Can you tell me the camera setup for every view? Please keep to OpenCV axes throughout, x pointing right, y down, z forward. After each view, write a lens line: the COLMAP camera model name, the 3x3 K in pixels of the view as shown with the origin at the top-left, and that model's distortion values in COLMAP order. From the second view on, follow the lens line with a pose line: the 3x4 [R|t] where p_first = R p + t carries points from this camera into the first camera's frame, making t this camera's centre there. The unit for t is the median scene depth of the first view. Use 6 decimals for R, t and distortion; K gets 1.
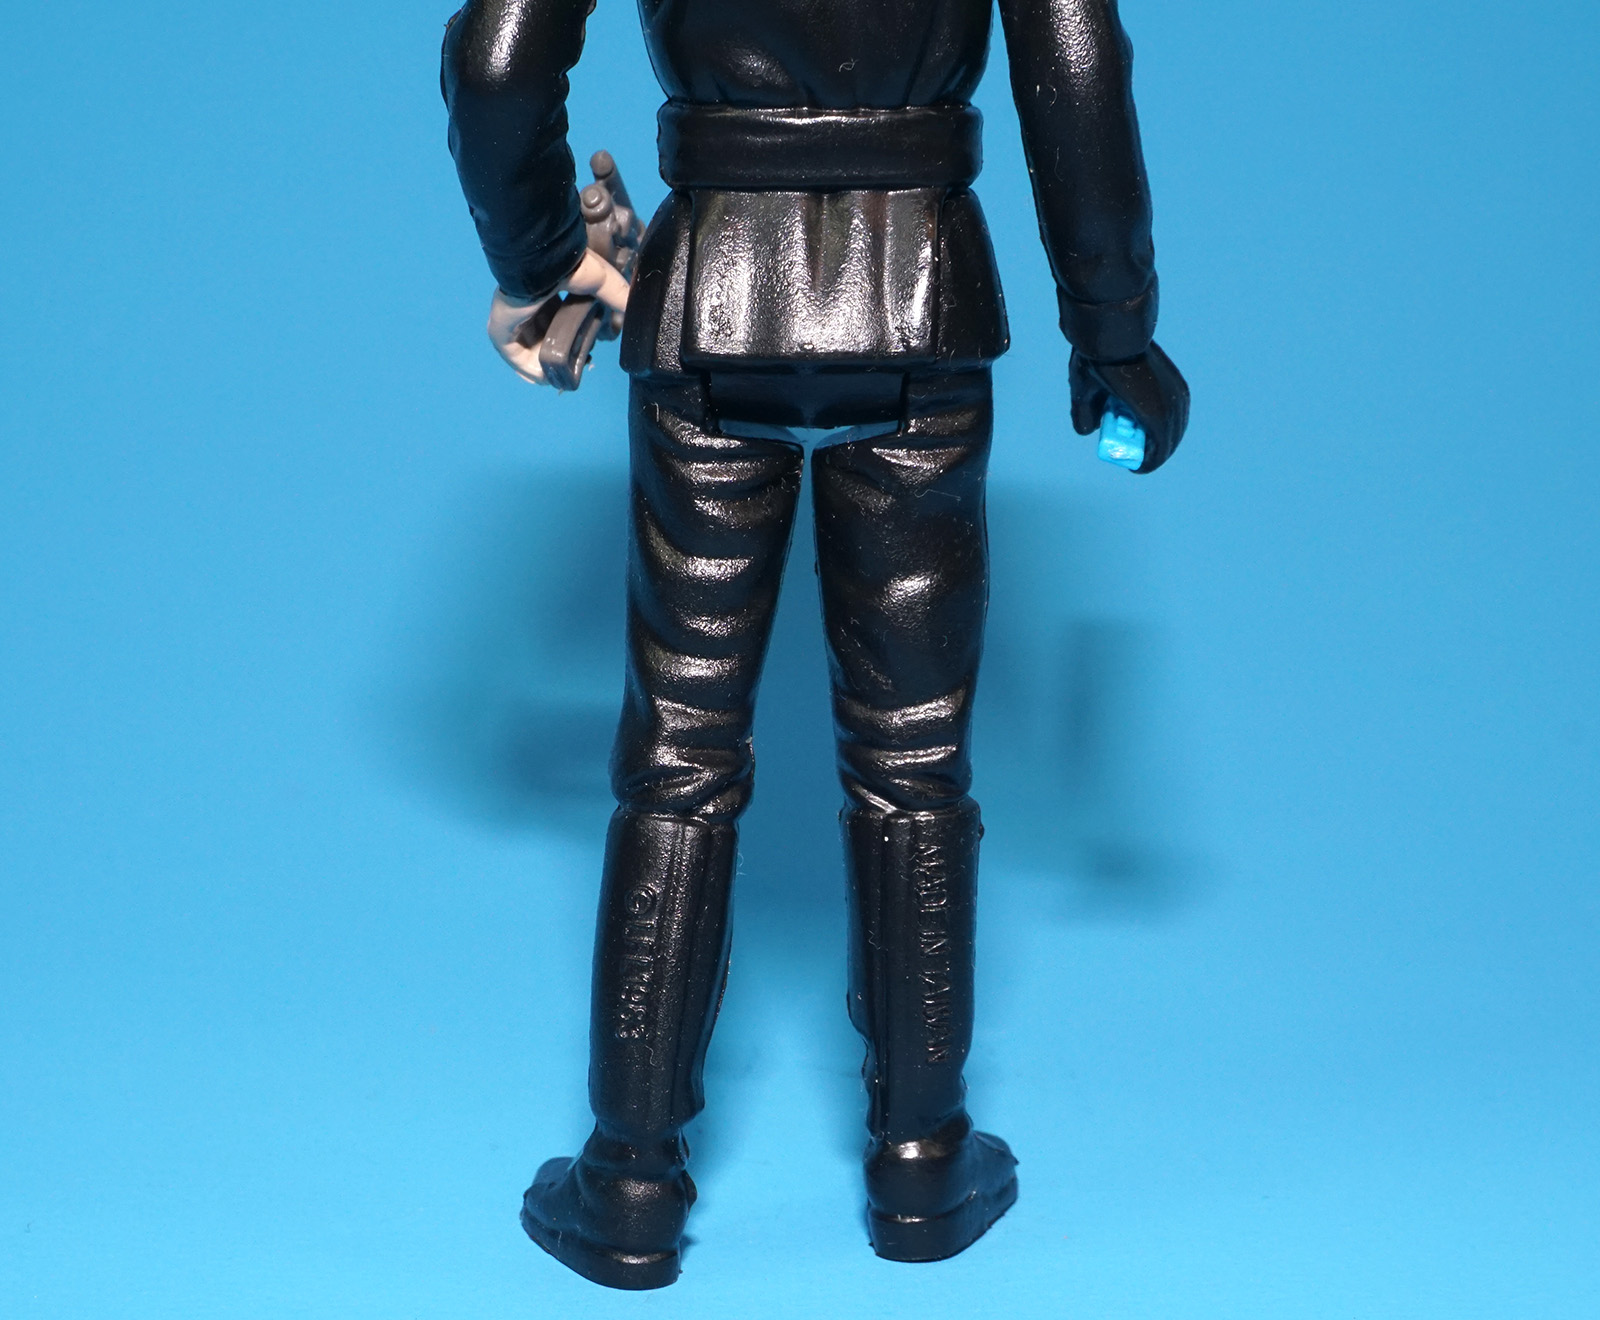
lens RADIAL K [[3091.2, 0, 801.8], [0, 3091.2, 660.5], [0, 0, 1]] dist [0.045867, 0.000000]
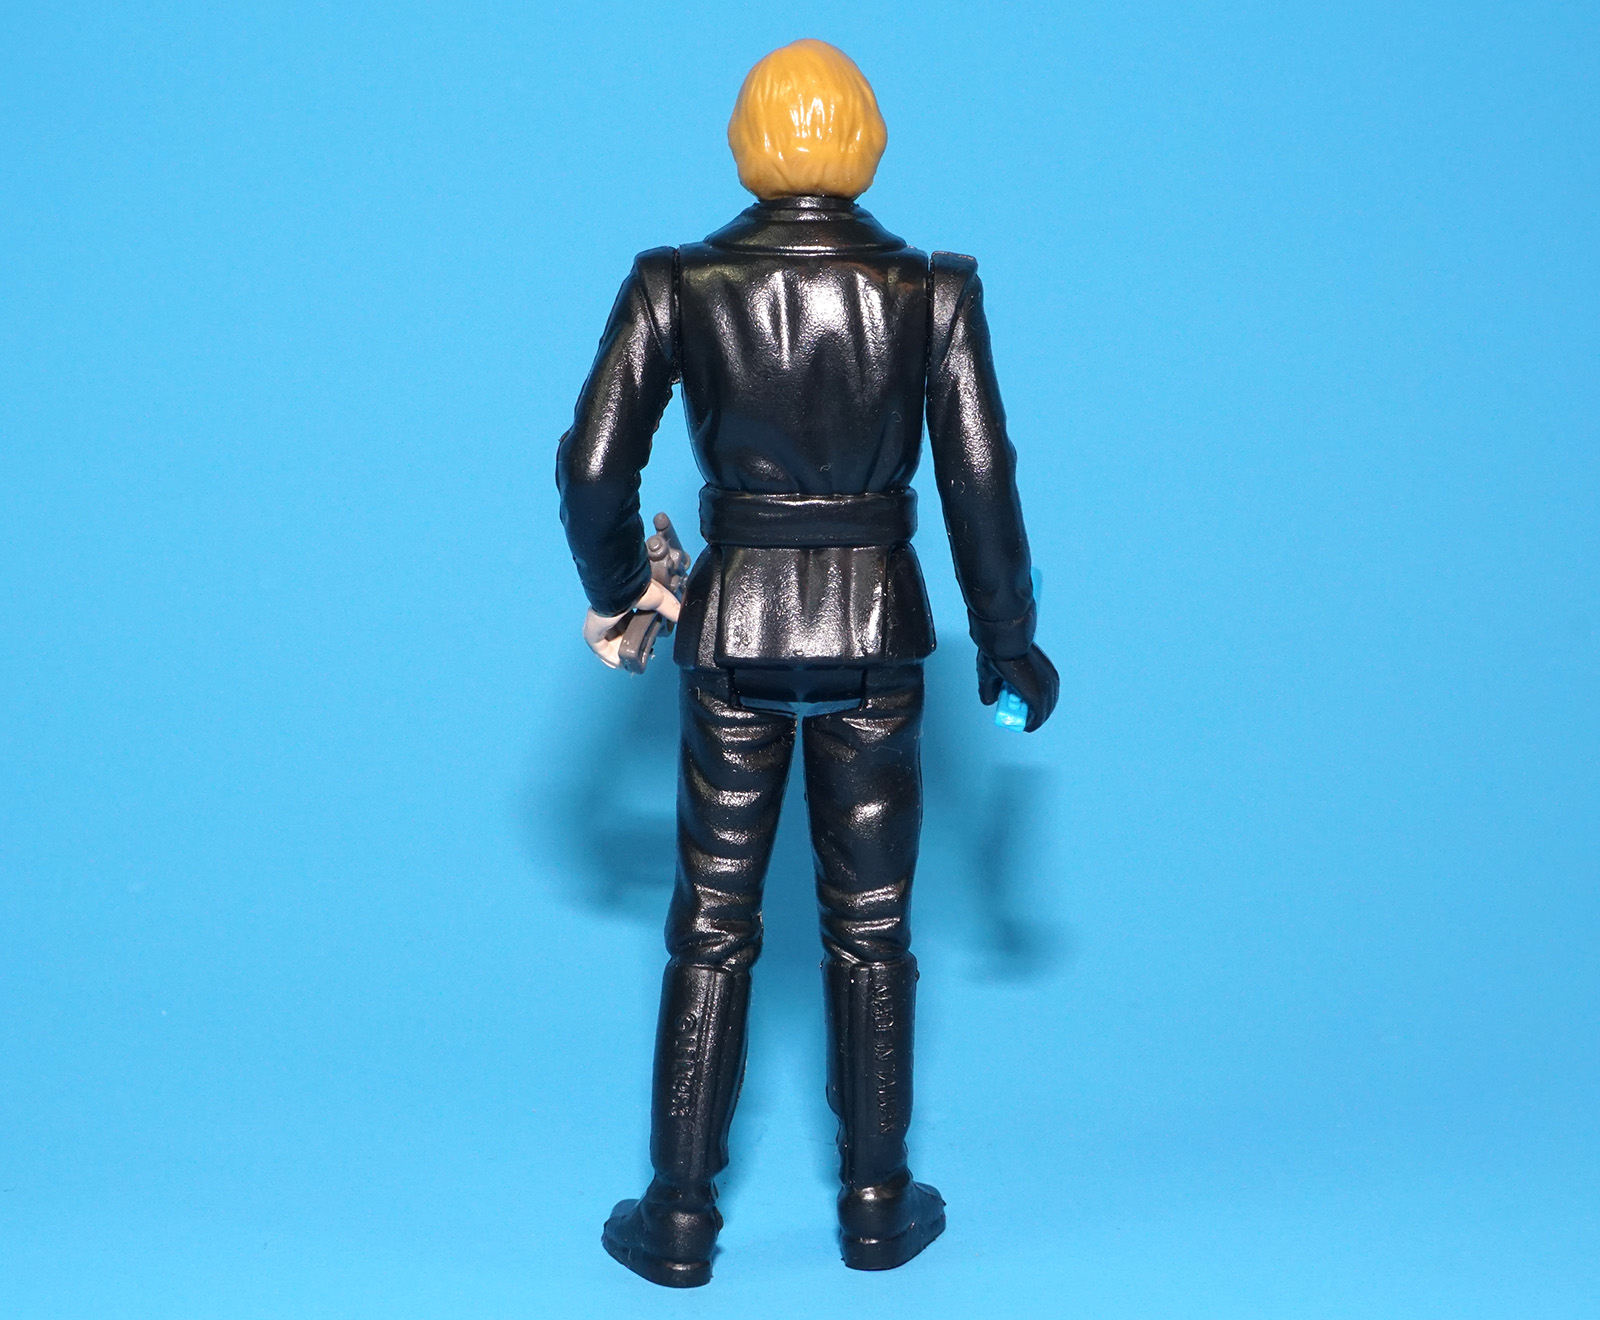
lens RADIAL K [[3091.2, 0, 797.3], [0, 3091.2, 658.6], [0, 0, 1]] dist [0.045867, 0.000000]
pose [[0.999955, 0.002107, -0.009223, 0.014445], [-0.002365, 0.999602, -0.028127, -0.055097], [0.009160, 0.028148, 0.999562, -0.484643]]
